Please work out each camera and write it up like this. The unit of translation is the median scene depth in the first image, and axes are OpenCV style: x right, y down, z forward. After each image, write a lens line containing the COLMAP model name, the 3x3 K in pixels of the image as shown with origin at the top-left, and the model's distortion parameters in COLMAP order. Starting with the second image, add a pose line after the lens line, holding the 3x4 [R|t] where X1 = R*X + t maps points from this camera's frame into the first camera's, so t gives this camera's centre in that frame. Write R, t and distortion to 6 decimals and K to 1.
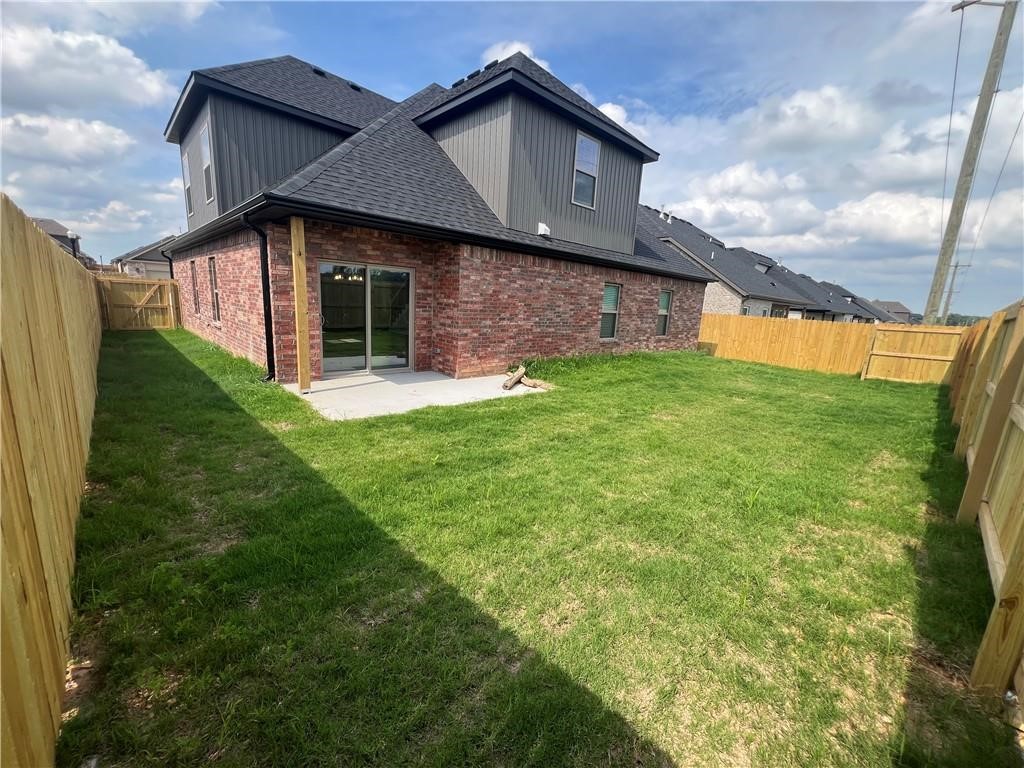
lens RADIAL K [[412.6, 0, 513.5], [0, 412.6, 383.1], [0, 0, 1]] dist [-0.002898, 0.000911]
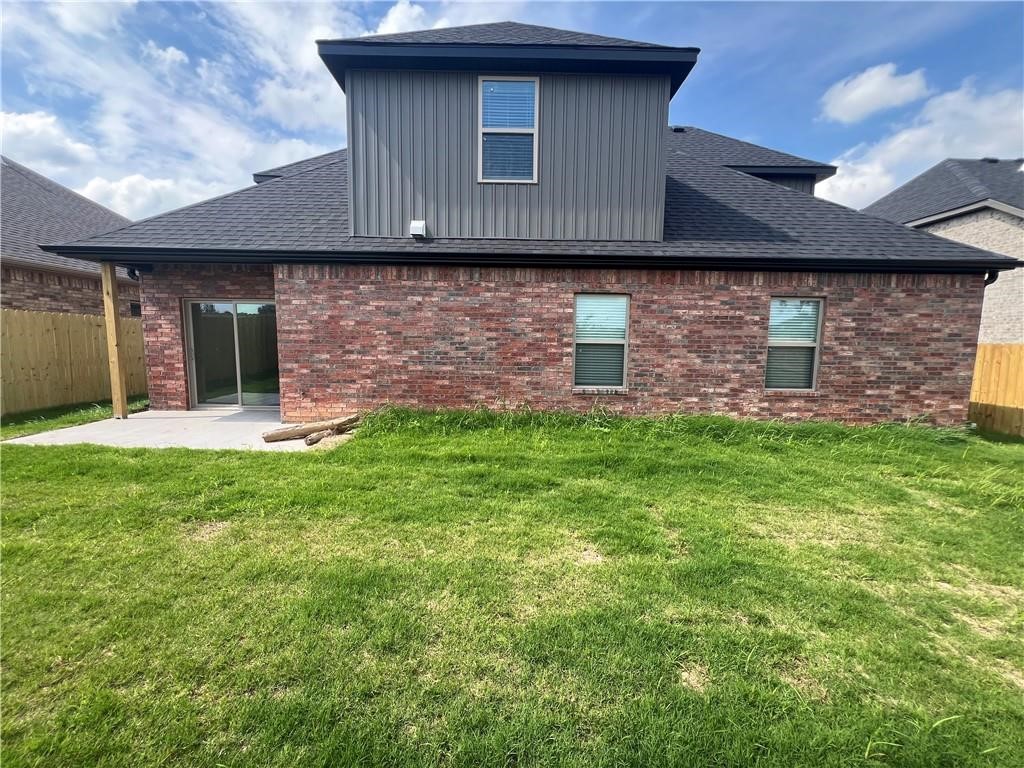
lens RADIAL K [[412.6, 0, 514.5], [0, 412.6, 382.6], [0, 0, 1]] dist [-0.002898, 0.000911]
pose [[0.727924, 0.024776, -0.685210, 0.723650], [-0.110918, 0.990439, -0.082020, -0.069947], [0.676627, 0.135706, 0.723713, 0.657835]]
